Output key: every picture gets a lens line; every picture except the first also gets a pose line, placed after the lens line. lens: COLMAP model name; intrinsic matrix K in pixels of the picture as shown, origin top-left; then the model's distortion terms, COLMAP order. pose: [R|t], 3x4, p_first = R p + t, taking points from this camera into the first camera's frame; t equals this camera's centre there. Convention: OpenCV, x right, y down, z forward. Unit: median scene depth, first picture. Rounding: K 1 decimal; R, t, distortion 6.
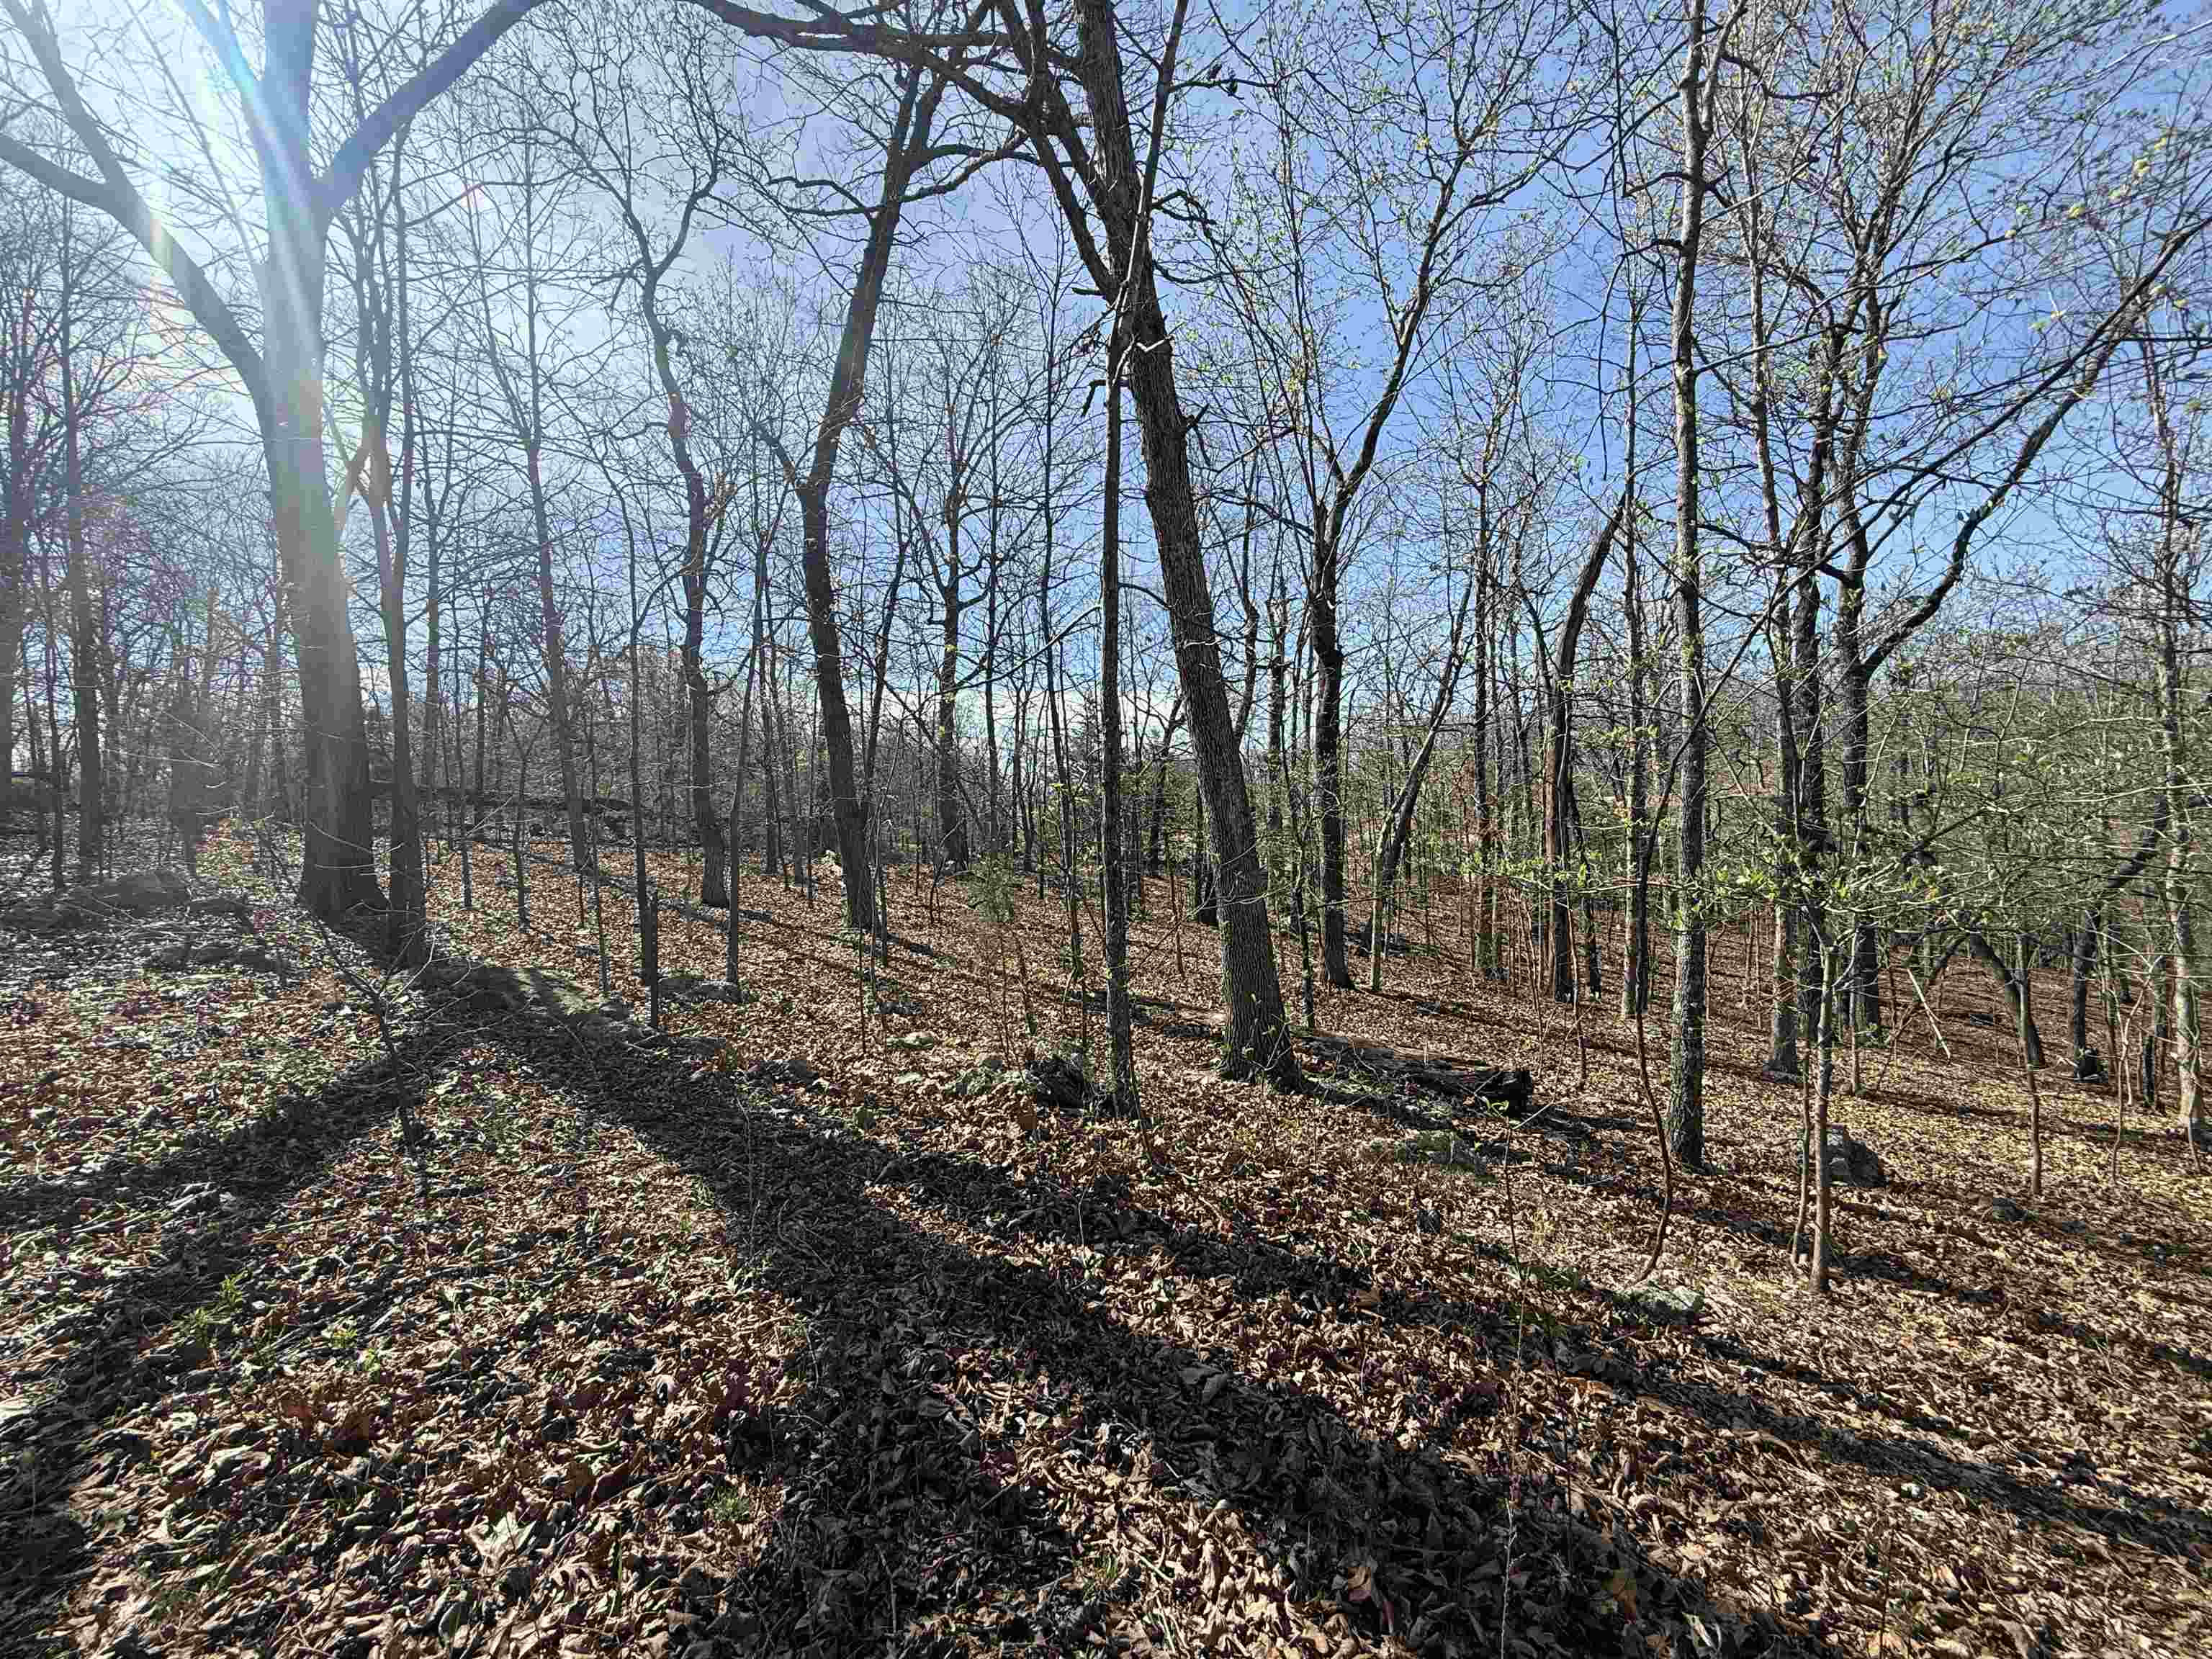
lens RADIAL K [[900.3, 0, 1102.6], [0, 900.3, 831.2], [0, 0, 1]] dist [-0.002082, -0.000319]
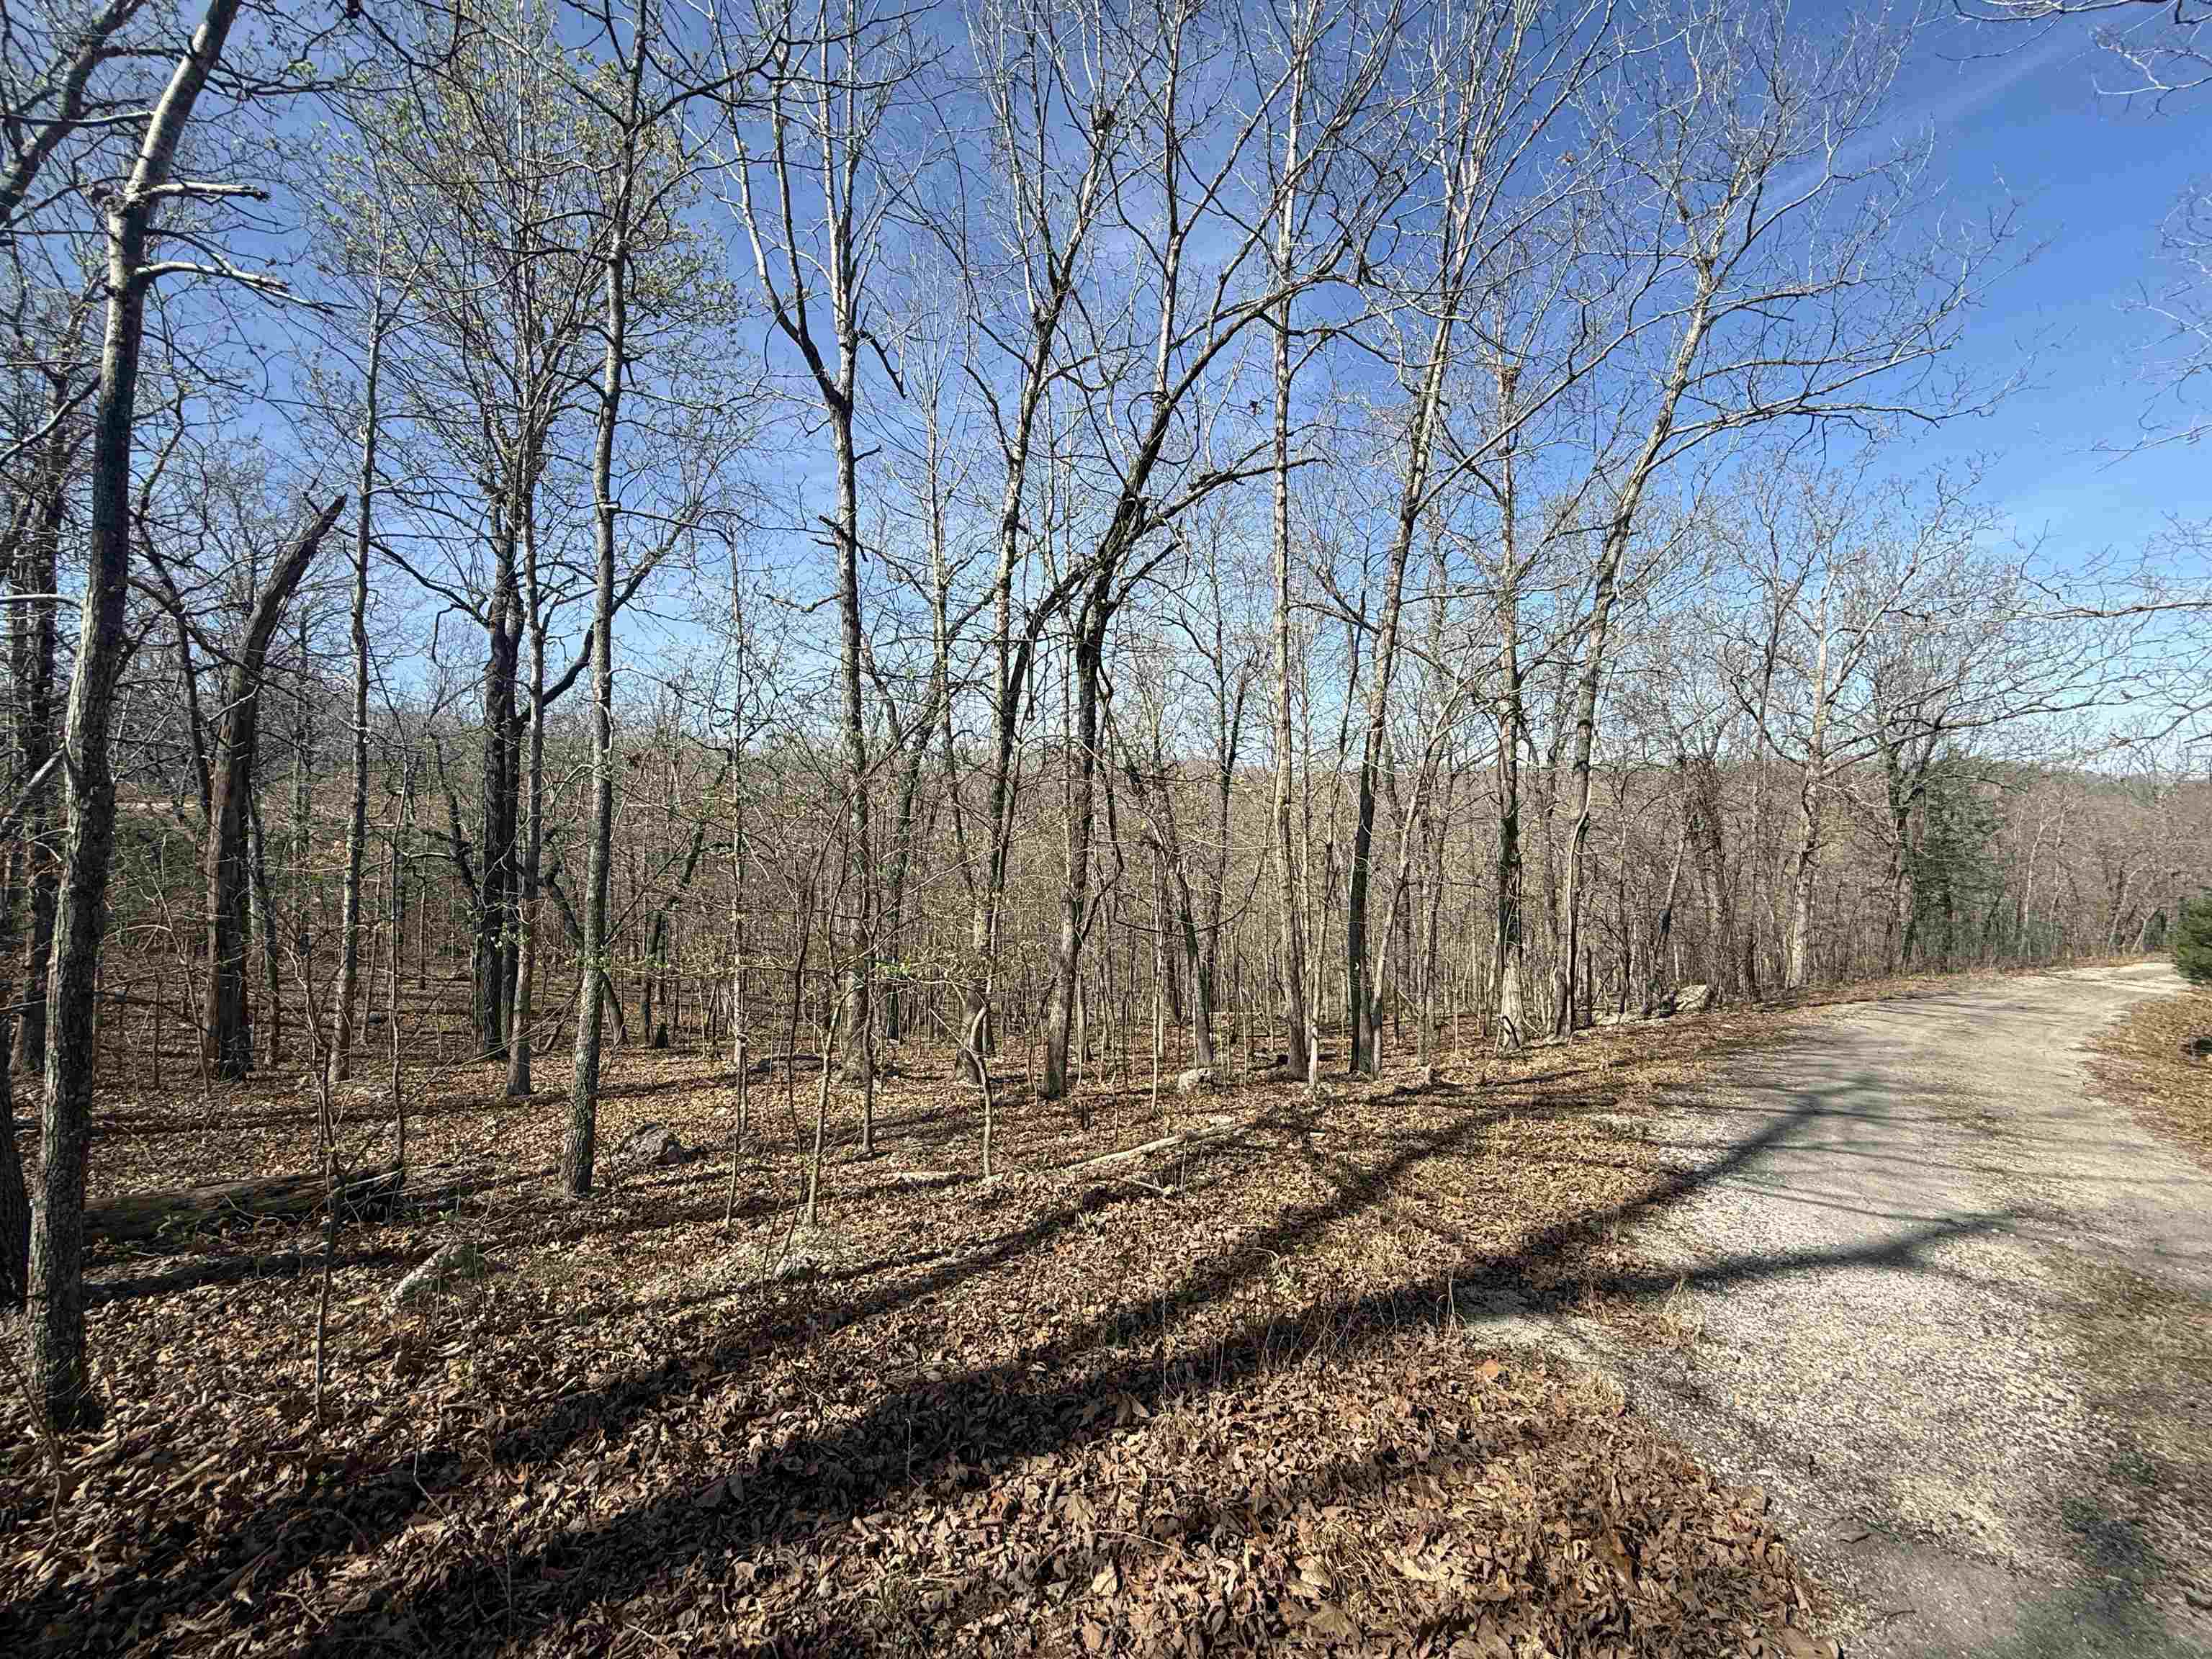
lens RADIAL K [[900.3, 0, 1107.8], [0, 900.3, 850.9], [0, 0, 1]] dist [-0.002082, -0.000319]
pose [[0.191807, 0.008543, 0.981396, -0.431547], [-0.012895, 0.999898, -0.006184, -0.082418], [-0.981348, -0.011469, 0.191897, 0.164791]]
